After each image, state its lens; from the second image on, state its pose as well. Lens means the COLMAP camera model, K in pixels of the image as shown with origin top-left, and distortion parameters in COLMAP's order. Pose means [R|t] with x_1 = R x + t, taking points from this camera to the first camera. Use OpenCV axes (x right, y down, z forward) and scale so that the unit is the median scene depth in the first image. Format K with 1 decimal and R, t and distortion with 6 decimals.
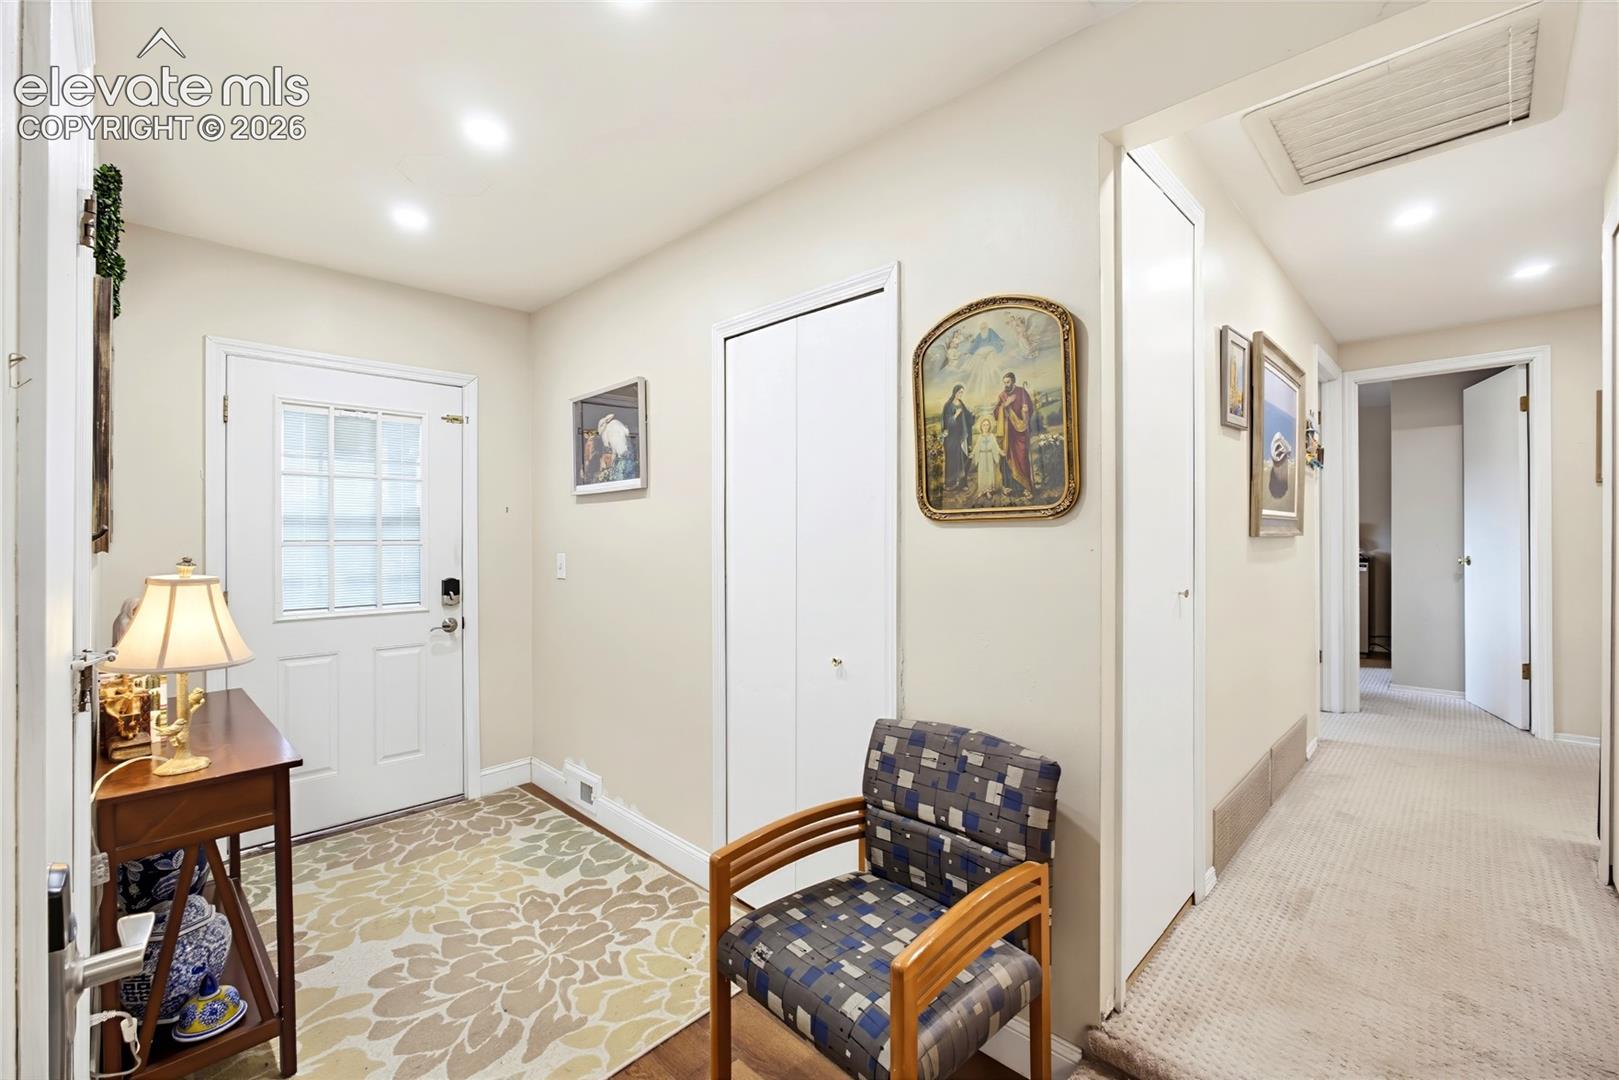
lens RADIAL K [[679.4, 0, 804.8], [0, 679.4, 525.3], [0, 0, 1]] dist [-0.001114, -0.000028]
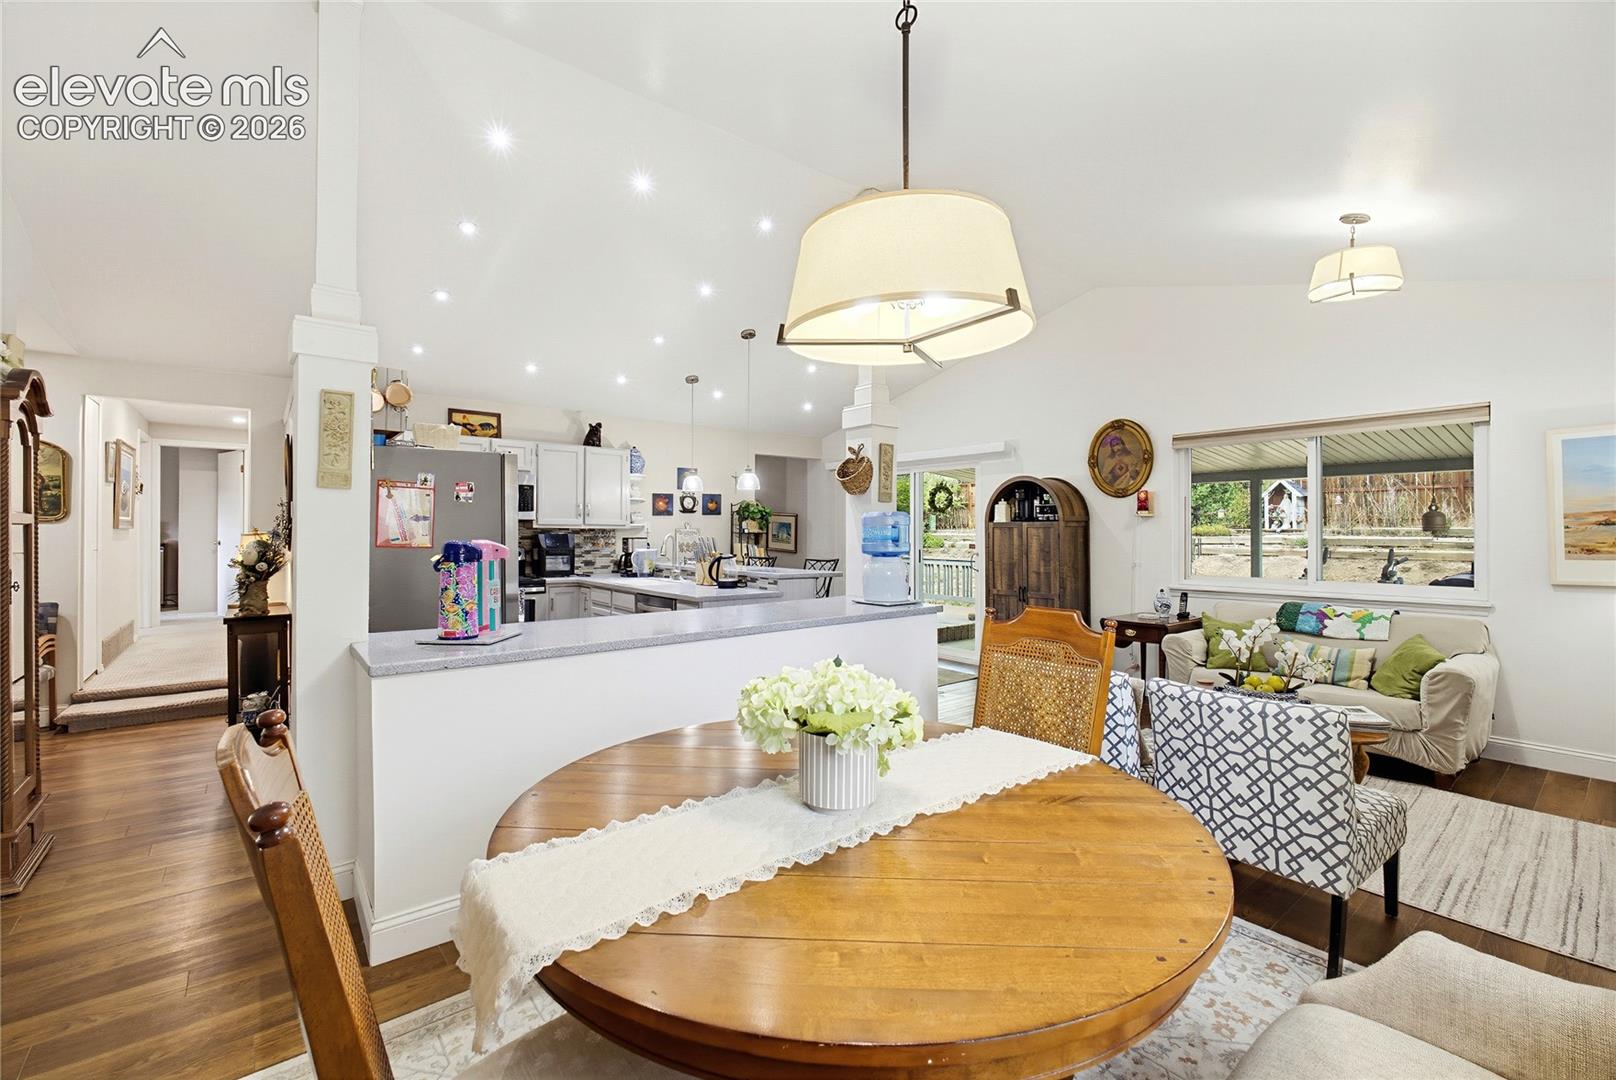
lens RADIAL K [[678.2, 0, 803.3], [0, 678.2, 525.3], [0, 0, 1]] dist [-0.001114, -0.000028]
pose [[0.113472, 0.003180, 0.993536, -0.821714], [-0.003796, 0.999989, -0.002767, 0.001524], [-0.993534, -0.003457, 0.113483, -0.951428]]
